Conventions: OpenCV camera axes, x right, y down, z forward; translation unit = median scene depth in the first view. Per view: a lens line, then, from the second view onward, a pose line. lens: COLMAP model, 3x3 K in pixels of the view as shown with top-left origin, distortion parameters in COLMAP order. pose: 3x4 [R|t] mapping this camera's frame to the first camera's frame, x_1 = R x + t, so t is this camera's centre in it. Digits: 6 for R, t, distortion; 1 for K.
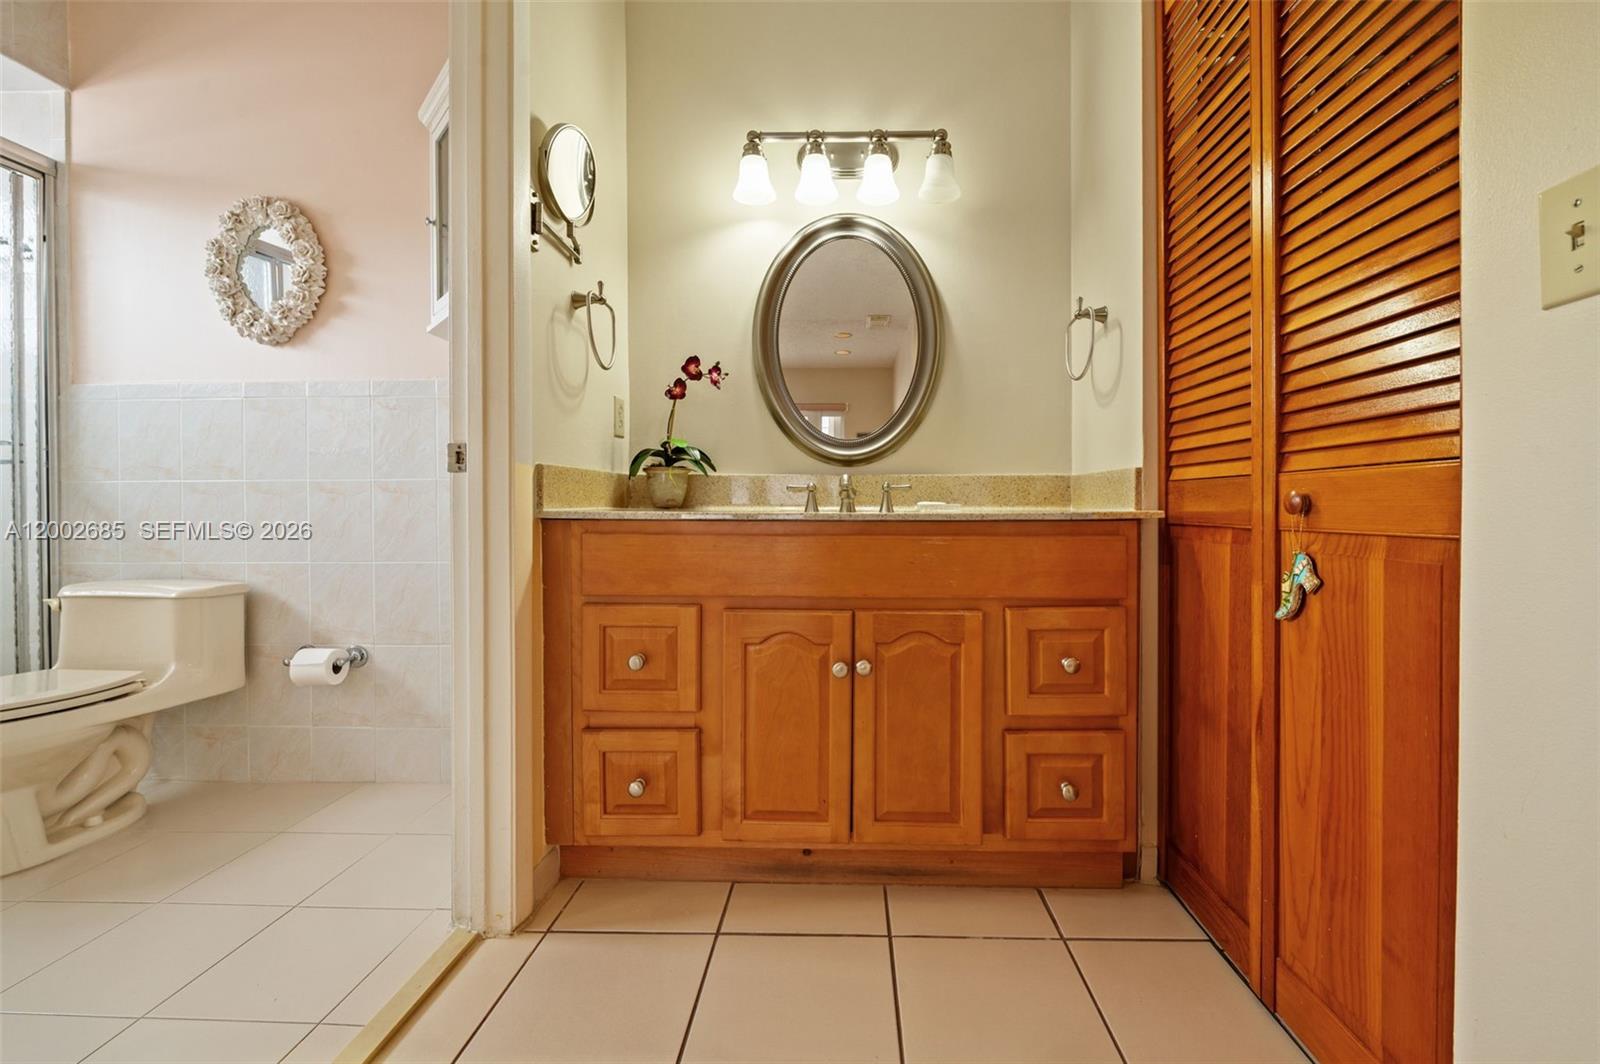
lens RADIAL K [[649.6, 0, 824.7], [0, 649.6, 512.0], [0, 0, 1]] dist [0.001655, -0.000028]
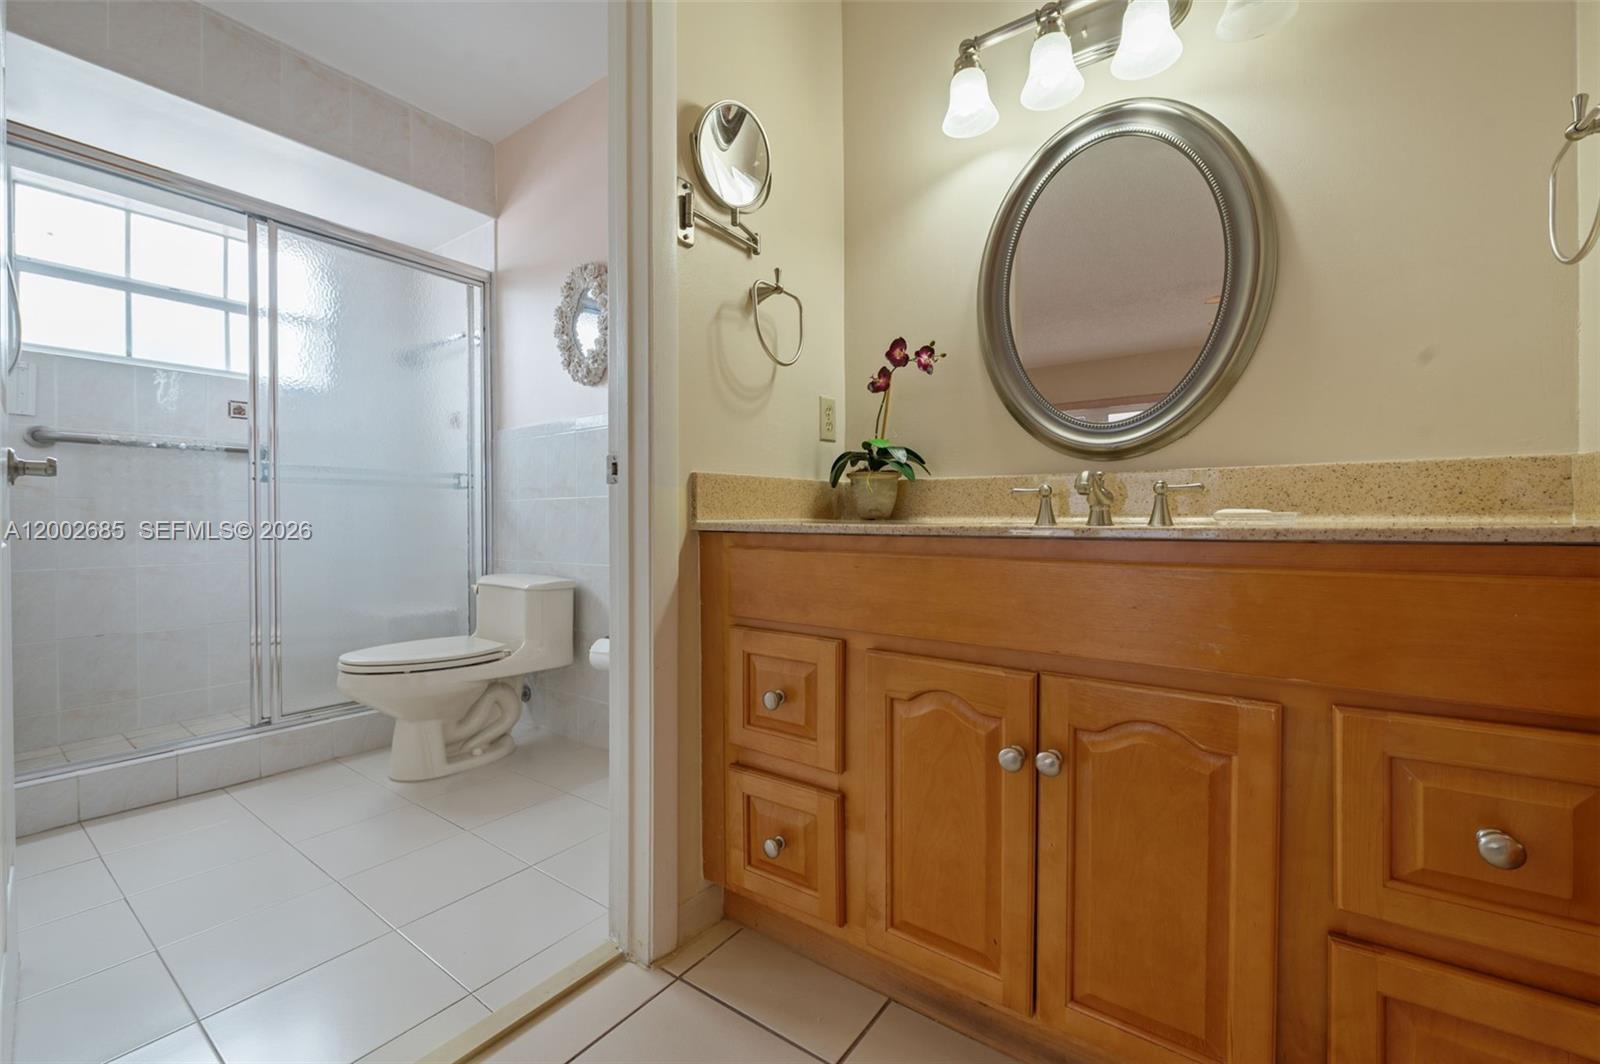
lens RADIAL K [[646.0, 0, 800.1], [0, 646.0, 524.2], [0, 0, 1]] dist [-0.001582, -0.000292]
pose [[0.828408, 0.003445, -0.560114, 0.185403], [-0.002645, 0.999994, 0.002238, -0.001593], [0.560118, -0.000373, 0.828412, 0.274247]]
